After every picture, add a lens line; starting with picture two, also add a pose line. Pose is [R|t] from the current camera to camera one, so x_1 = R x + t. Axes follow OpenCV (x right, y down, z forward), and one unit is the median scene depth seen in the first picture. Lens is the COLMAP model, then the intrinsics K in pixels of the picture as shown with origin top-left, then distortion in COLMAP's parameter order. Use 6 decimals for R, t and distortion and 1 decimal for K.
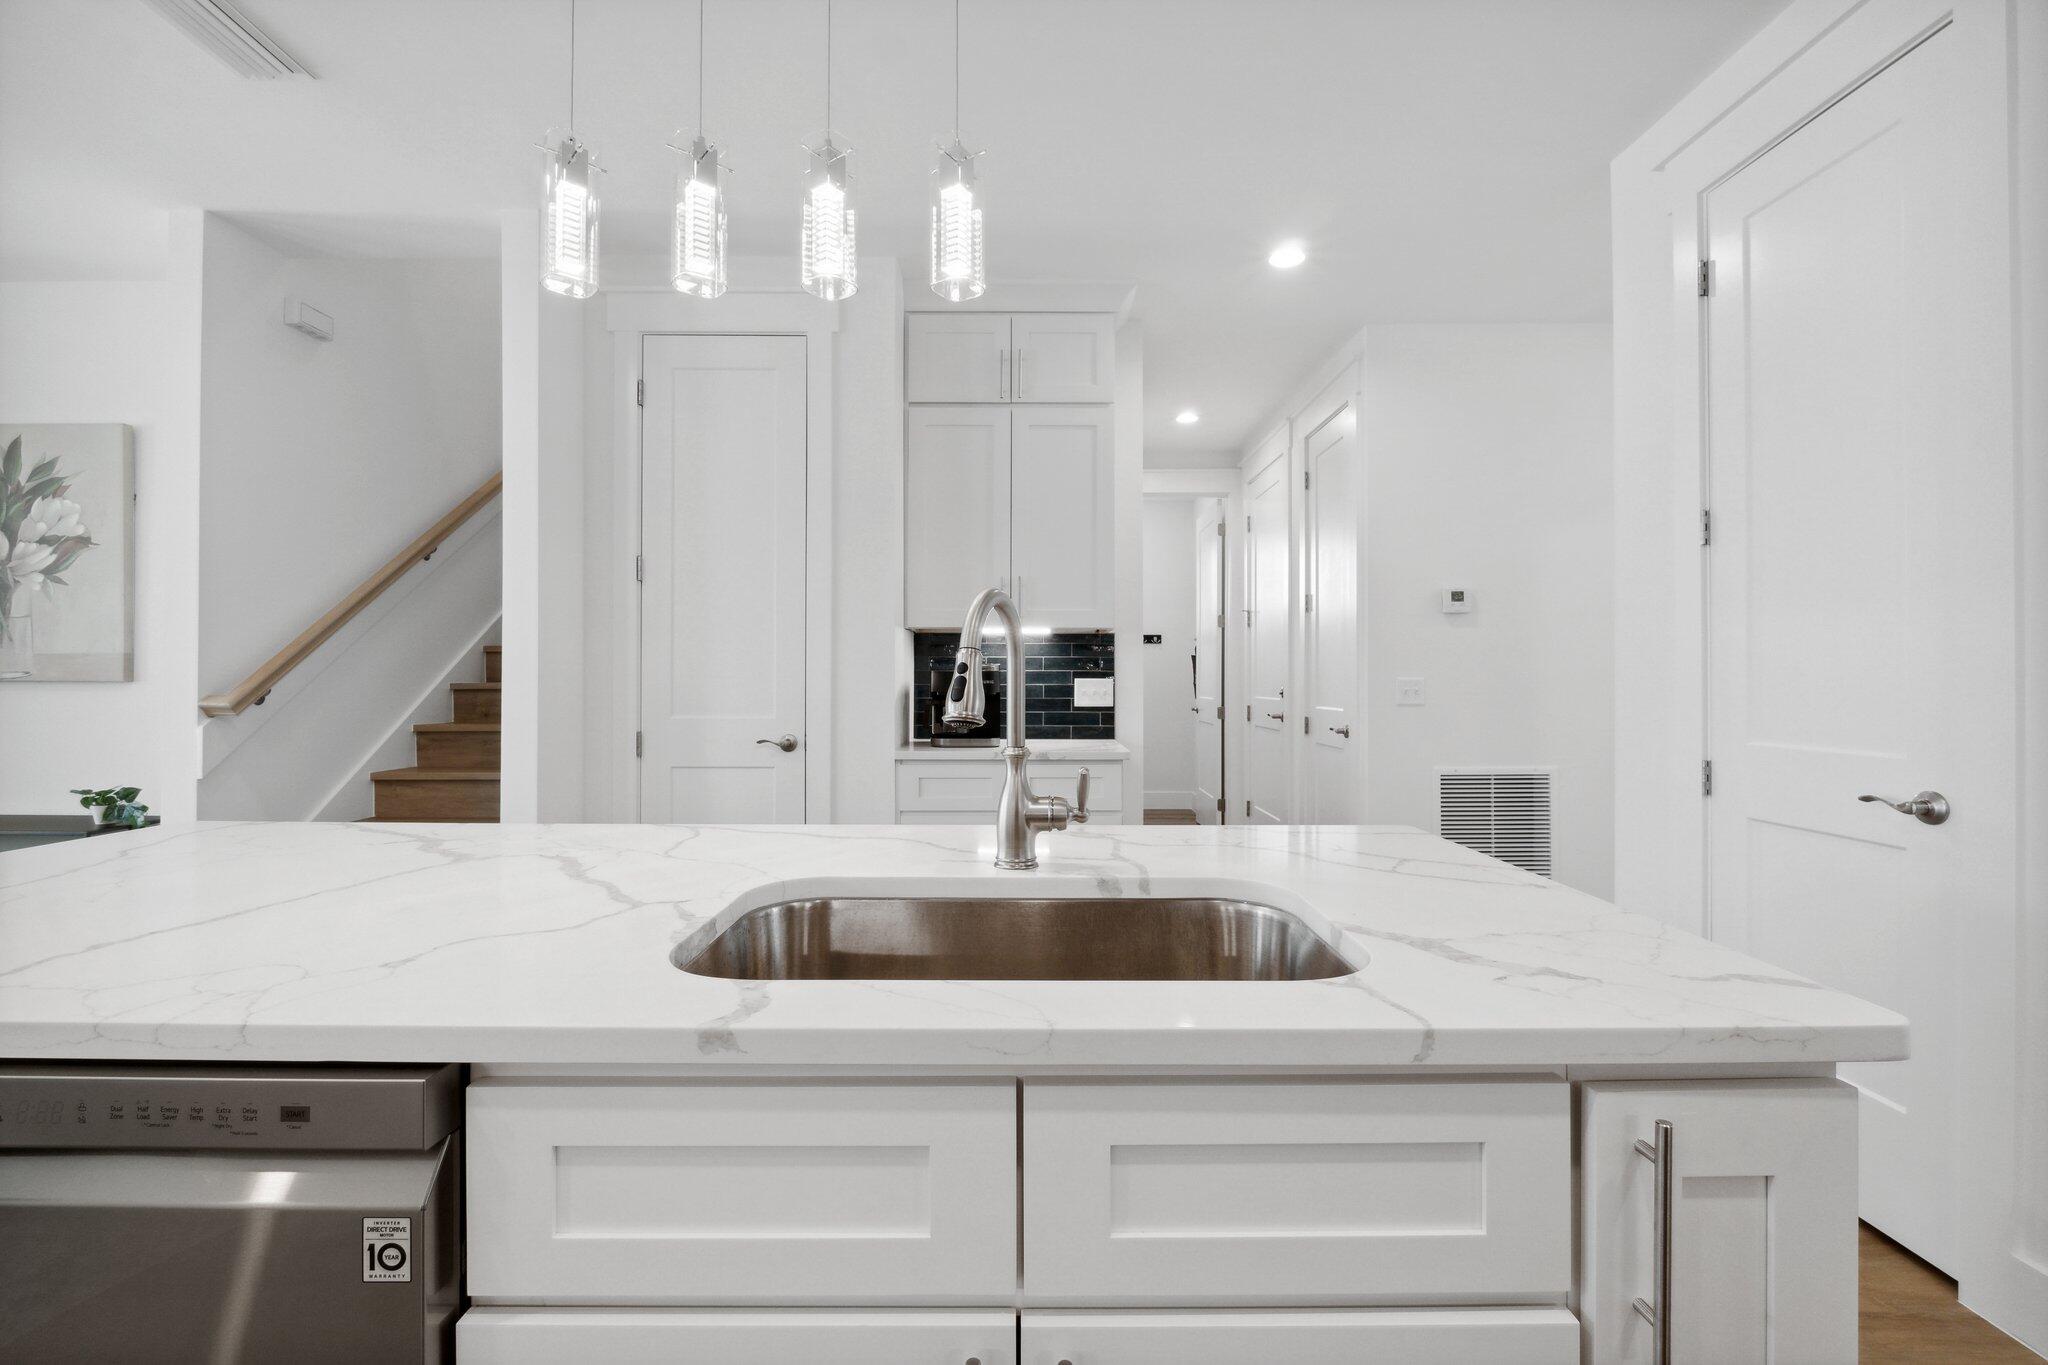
lens RADIAL K [[880.6, 0, 1024.0], [0, 880.6, 682.5], [0, 0, 1]] dist [-0.002896, -0.000691]
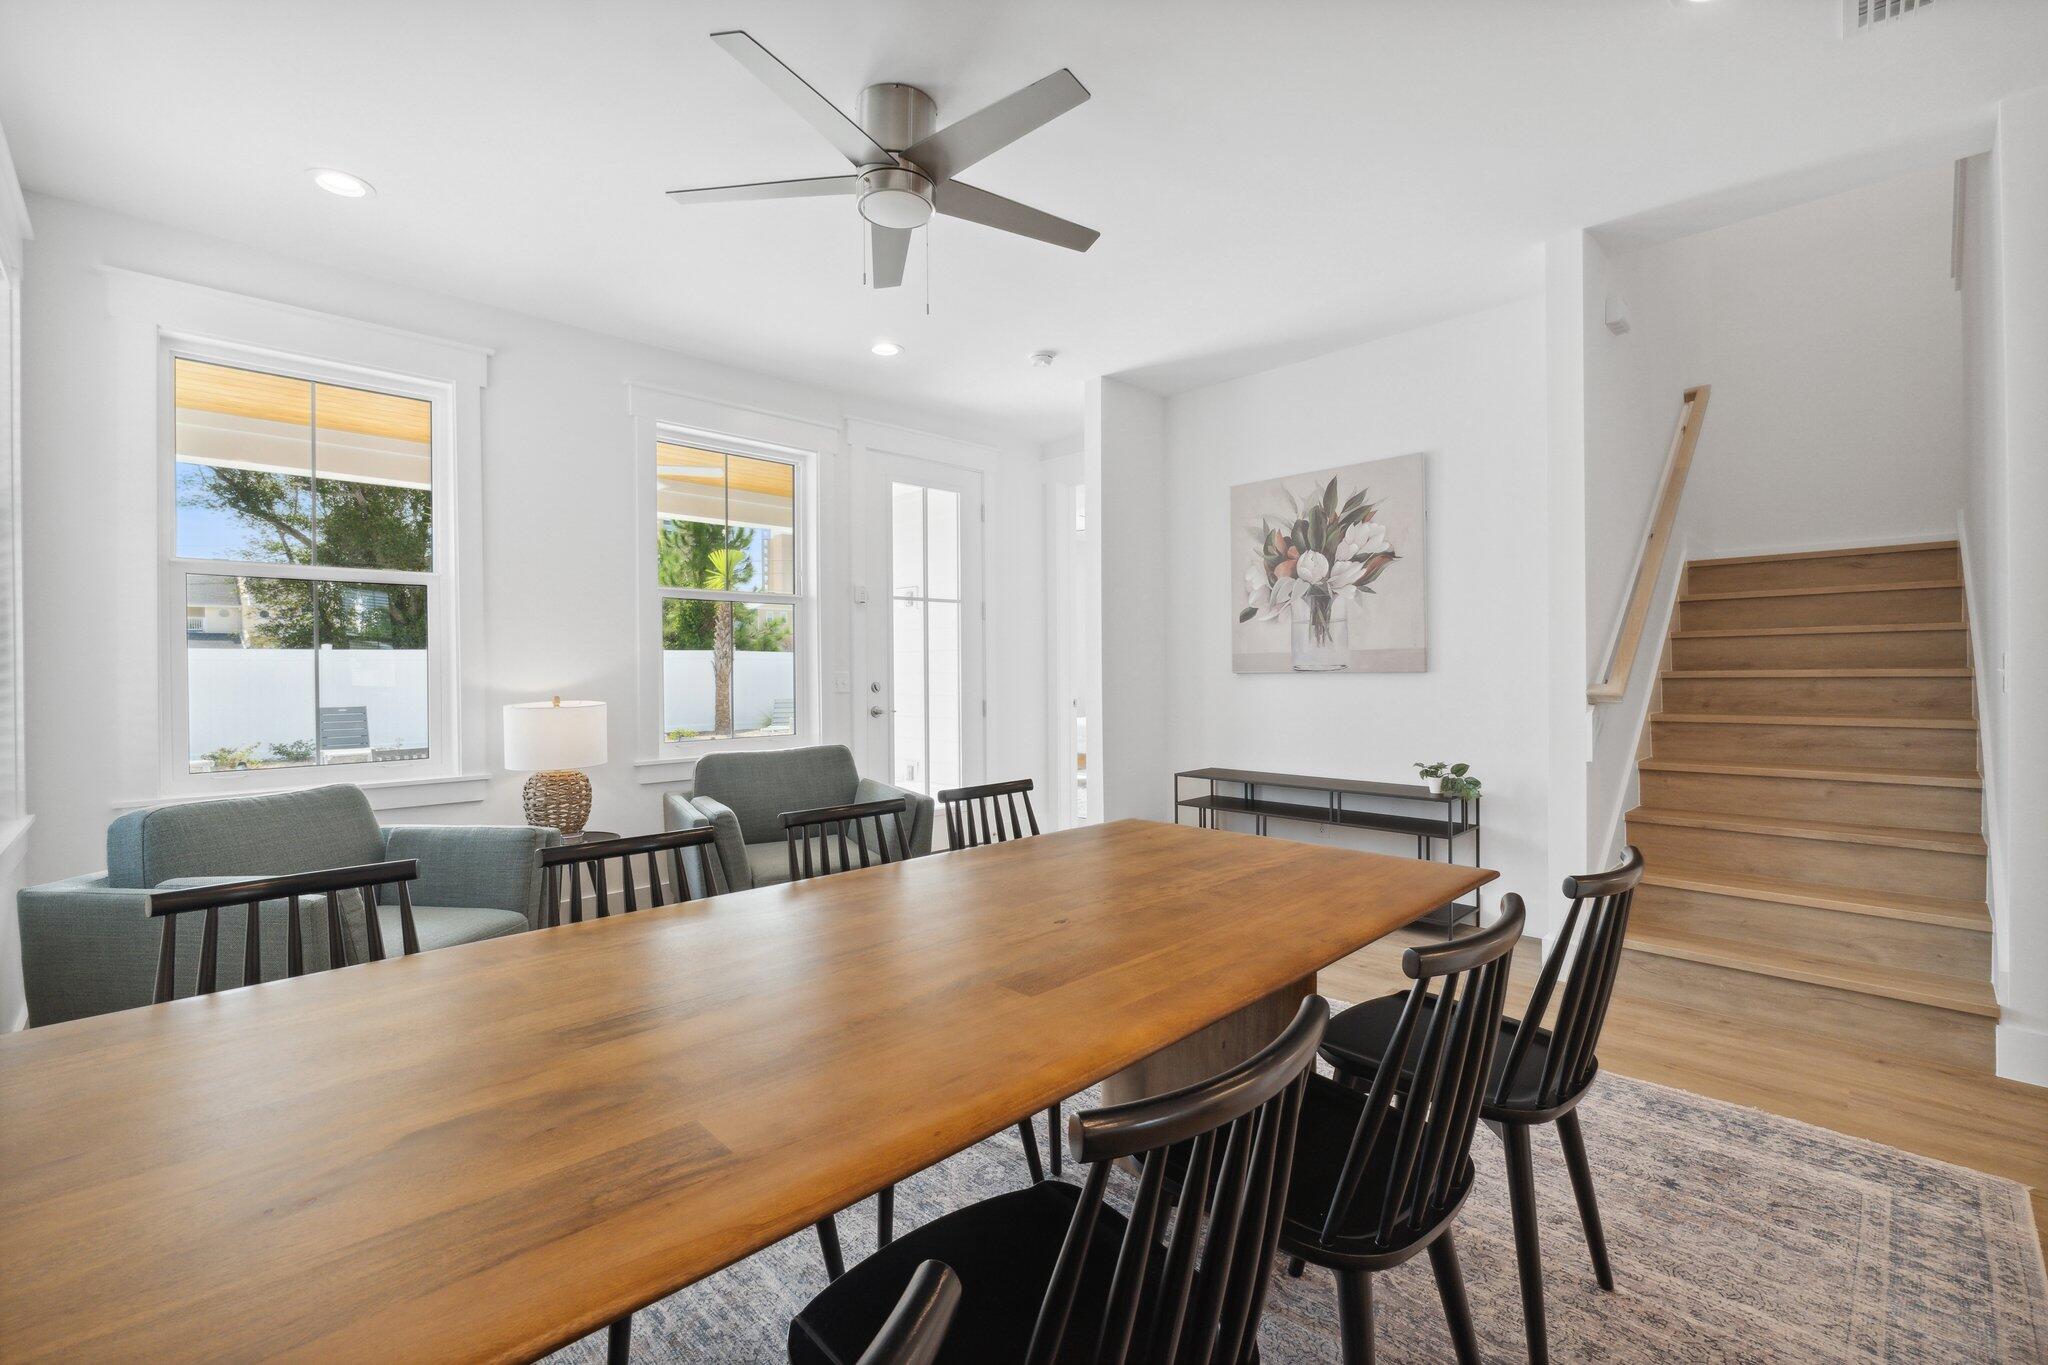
lens RADIAL K [[898.5, 0, 1024.0], [0, 898.5, 682.5], [0, 0, 1]] dist [-0.001295, -0.000120]
pose [[0.700086, -0.000682, -0.714058, -0.542392], [0.009562, 0.999919, 0.008420, -0.002508], [0.713994, -0.012723, 0.700036, -0.222176]]
